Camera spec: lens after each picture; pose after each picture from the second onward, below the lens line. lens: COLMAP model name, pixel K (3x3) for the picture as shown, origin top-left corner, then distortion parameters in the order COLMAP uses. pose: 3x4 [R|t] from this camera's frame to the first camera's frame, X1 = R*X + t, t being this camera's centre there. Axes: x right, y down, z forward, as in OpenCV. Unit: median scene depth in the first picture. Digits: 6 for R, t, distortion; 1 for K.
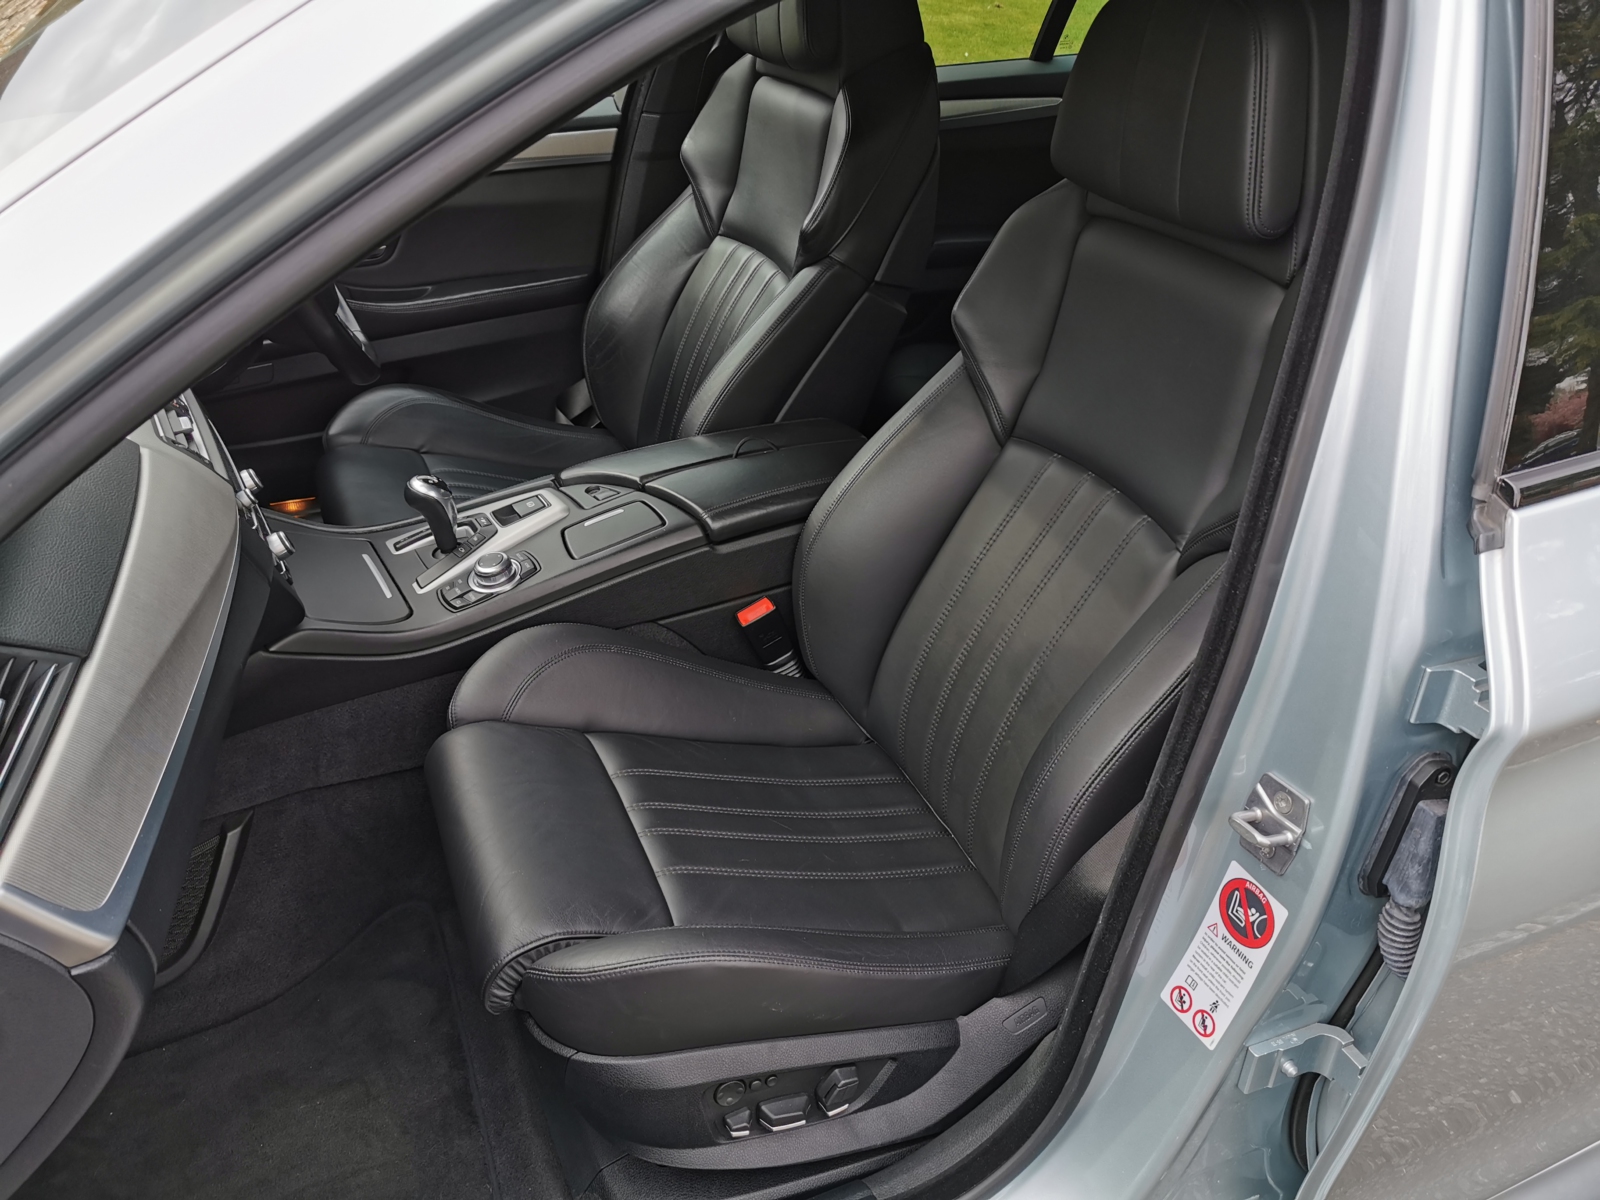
lens RADIAL K [[1253.6, 0, 800.0], [0, 1253.6, 600.0], [0, 0, 1]] dist [0.062425, -0.069135]
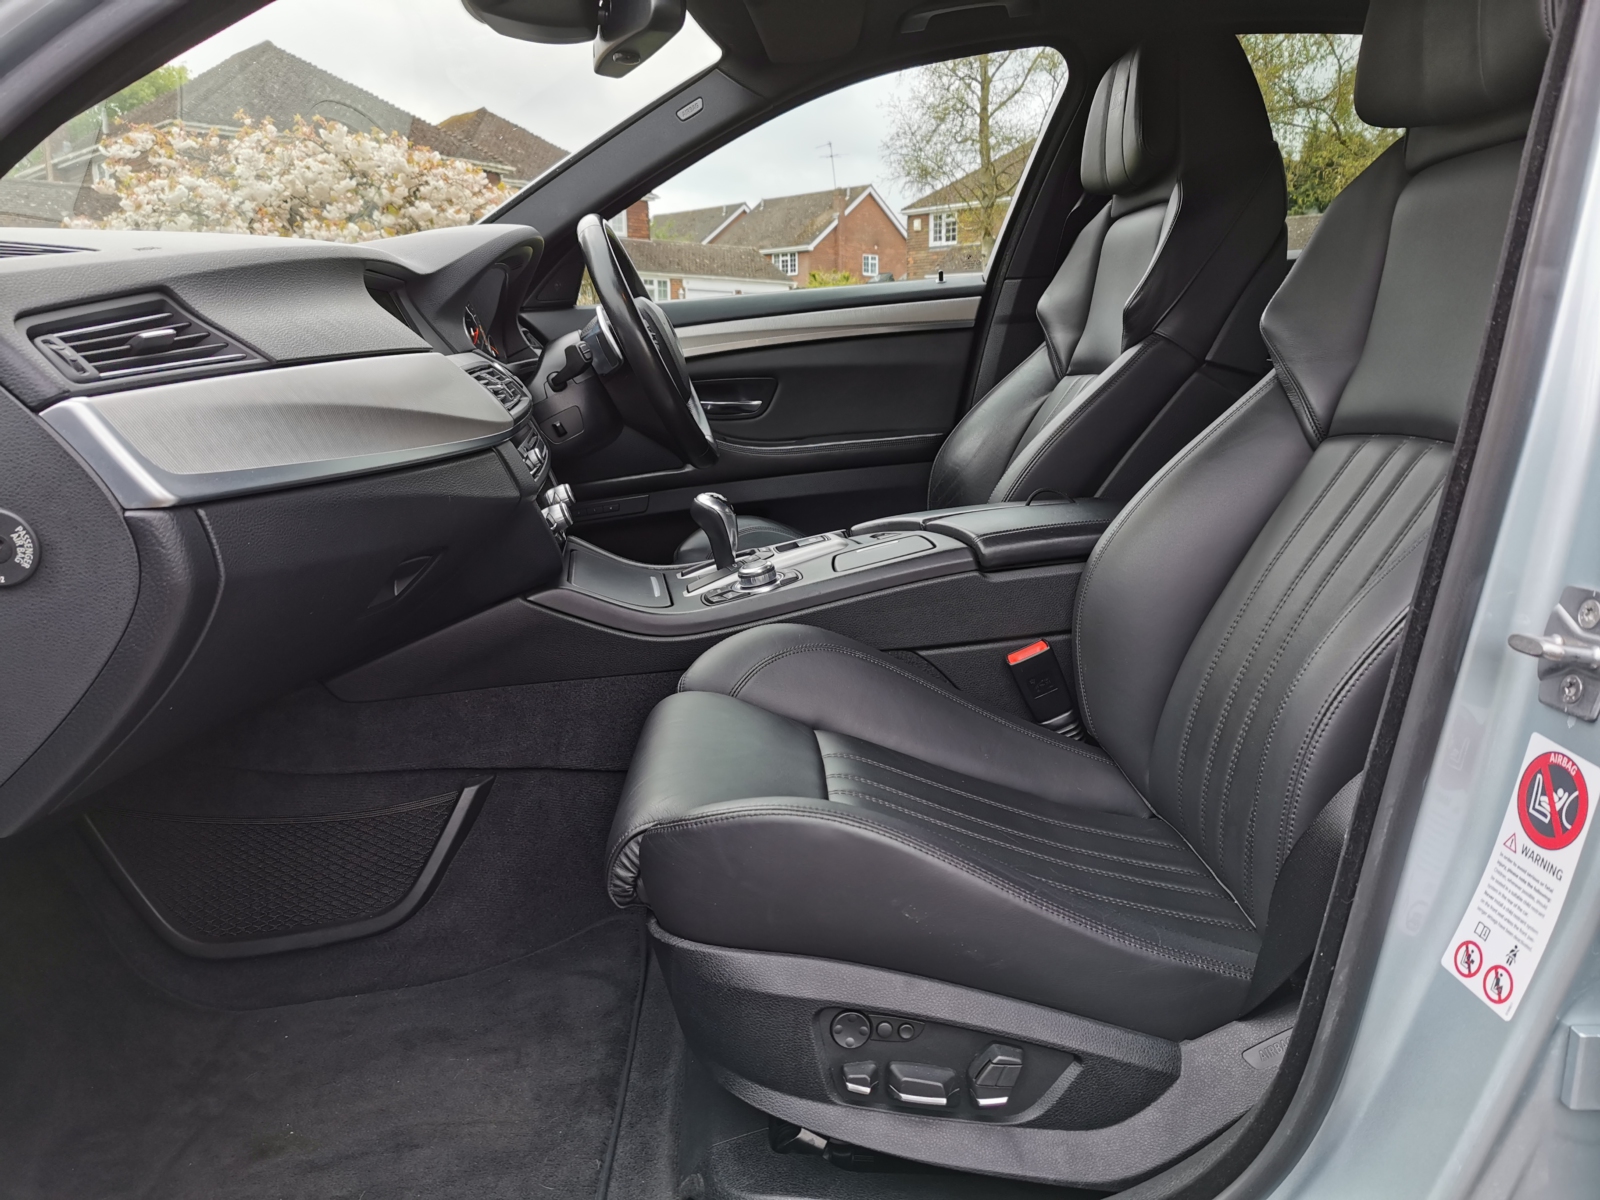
lens RADIAL K [[1252.7, 0, 800.0], [0, 1252.7, 600.0], [0, 0, 1]] dist [0.043776, -0.065596]
pose [[0.932248, 0.033602, -0.360255, 0.153024], [-0.145054, 0.946871, -0.287045, 0.288708], [0.331470, 0.319854, 0.887593, 0.150791]]
